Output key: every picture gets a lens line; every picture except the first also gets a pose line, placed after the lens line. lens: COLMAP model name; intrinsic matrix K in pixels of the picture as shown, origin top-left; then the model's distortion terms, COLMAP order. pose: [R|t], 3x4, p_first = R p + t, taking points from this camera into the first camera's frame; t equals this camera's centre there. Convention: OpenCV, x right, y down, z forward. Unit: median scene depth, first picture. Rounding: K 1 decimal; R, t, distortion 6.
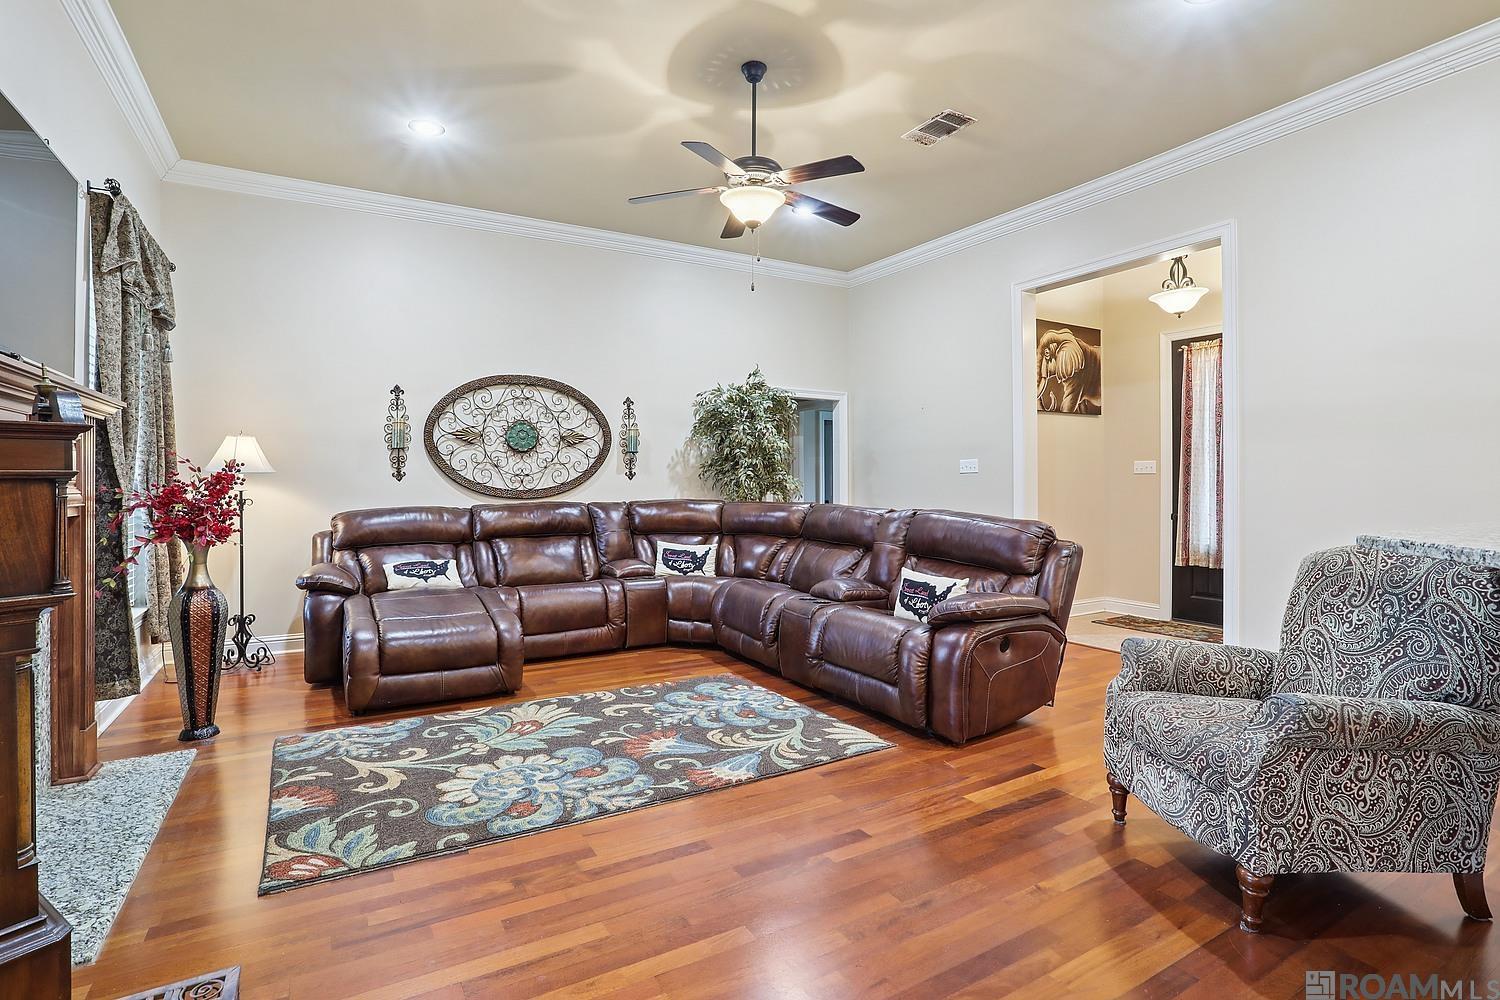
lens RADIAL K [[732.8, 0, 751.7], [0, 732.8, 485.6], [0, 0, 1]] dist [-0.078620, 0.040284]
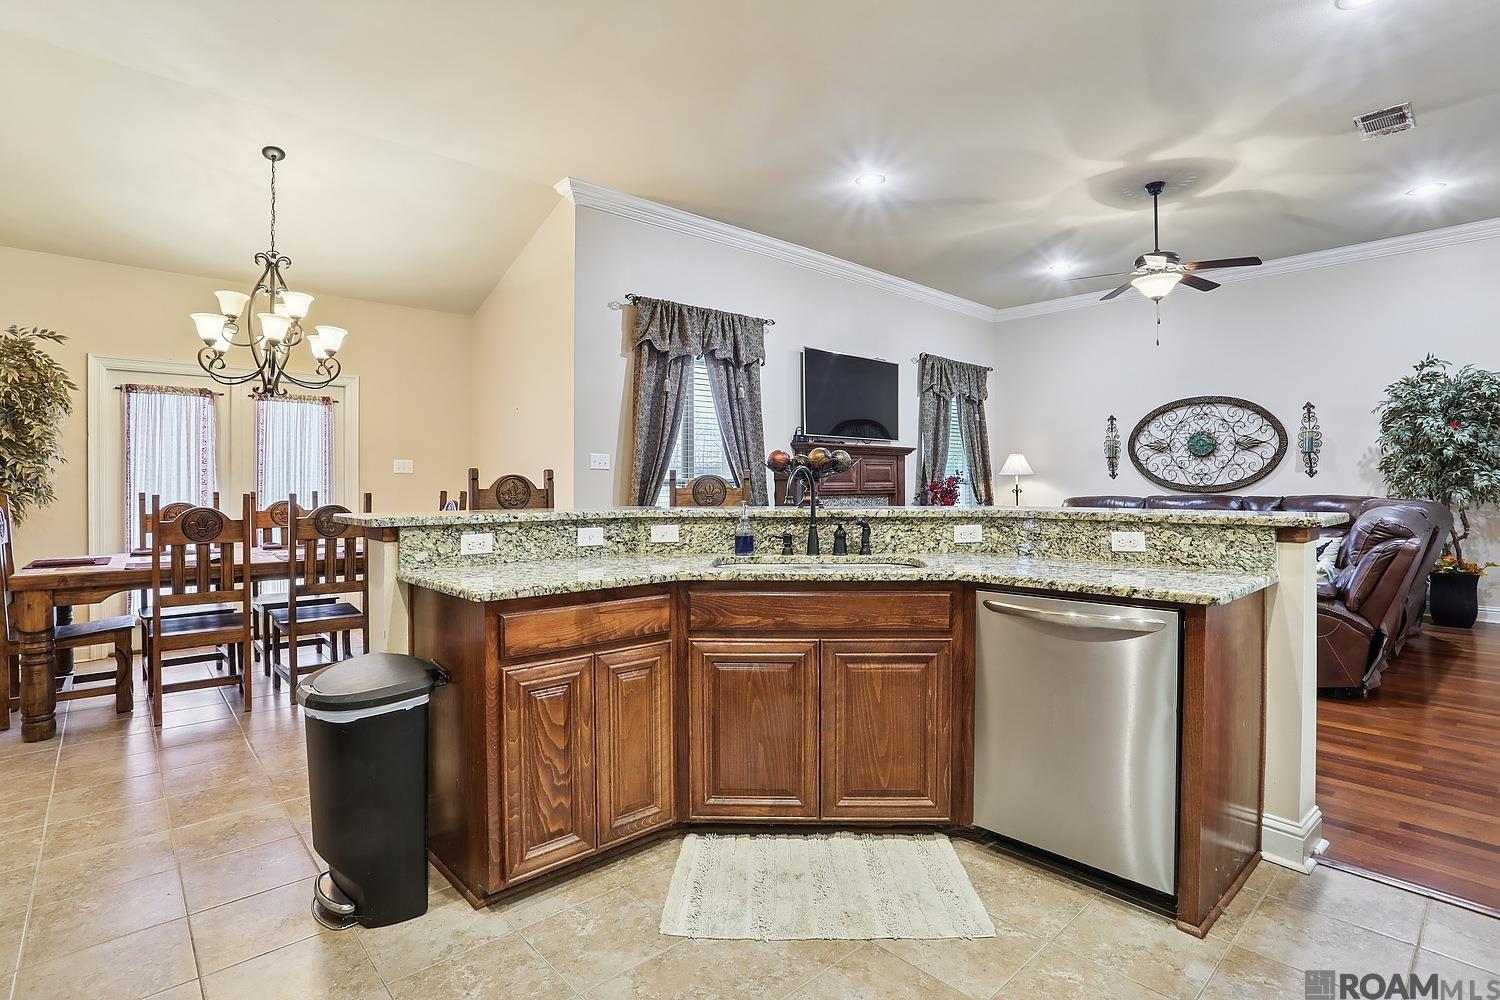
lens RADIAL K [[732.8, 0, 751.7], [0, 732.8, 485.6], [0, 0, 1]] dist [-0.078620, 0.040284]
pose [[0.213933, 0.003560, -0.976842, 1.201161], [-0.004224, 0.999987, 0.002720, 0.008949], [0.976839, 0.003544, 0.213945, -0.076109]]
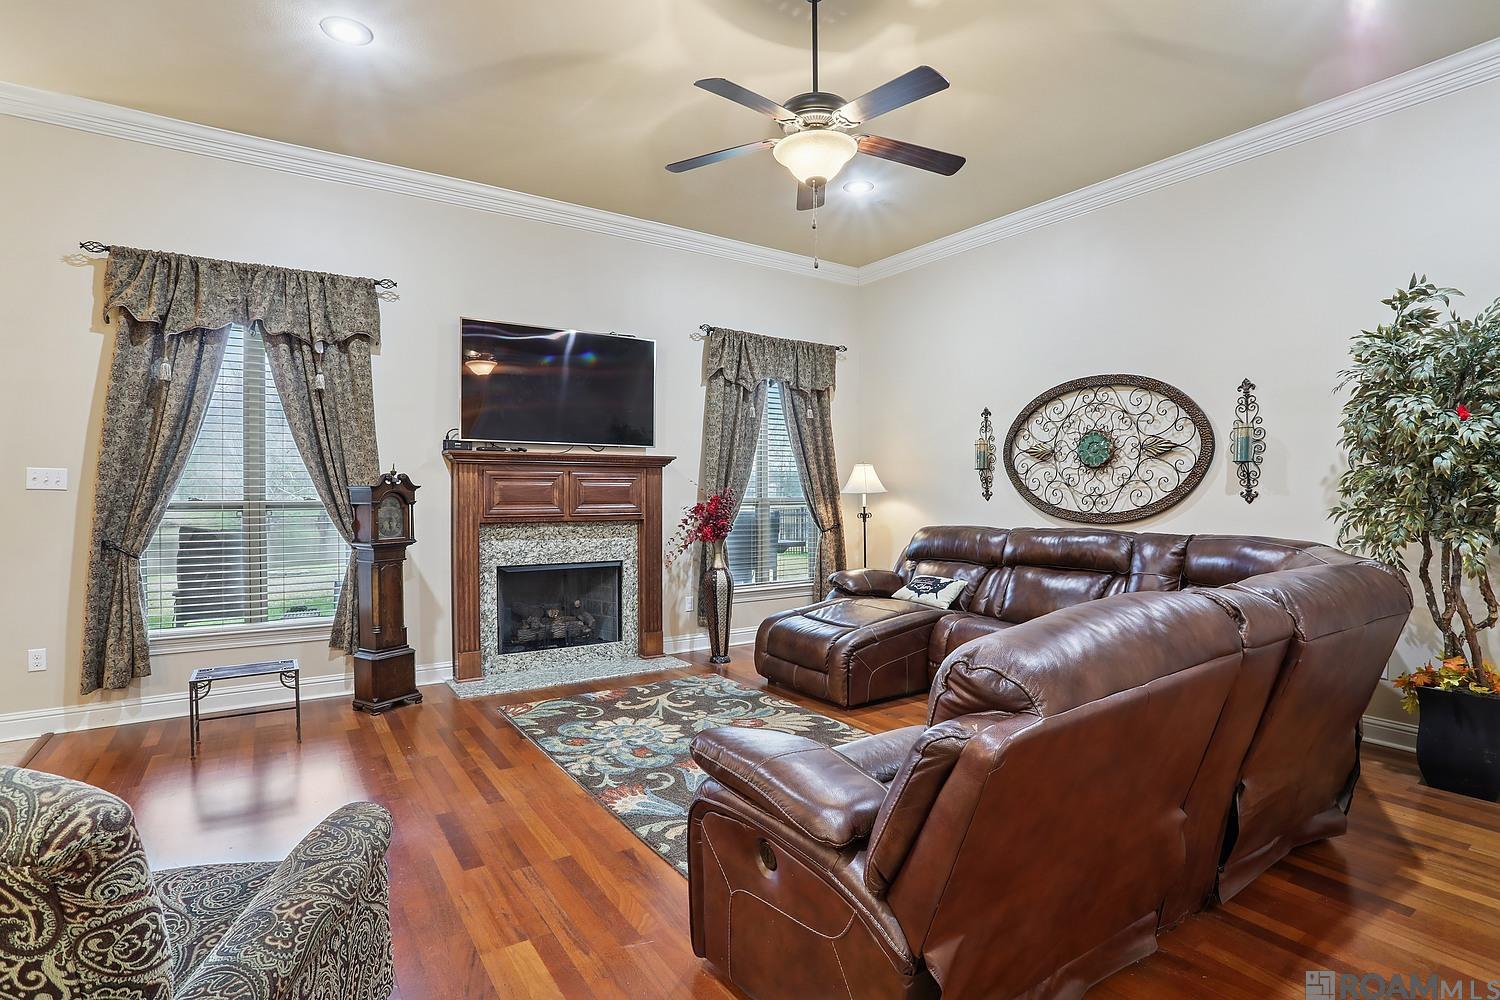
lens RADIAL K [[732.3, 0, 750.0], [0, 732.3, 500.0], [0, 0, 1]] dist [-0.079023, 0.043029]
pose [[0.063491, 0.013644, -0.997889, 0.778467], [-0.008860, 0.999875, 0.013108, -0.026727], [0.997943, 0.008009, 0.063604, 0.886538]]
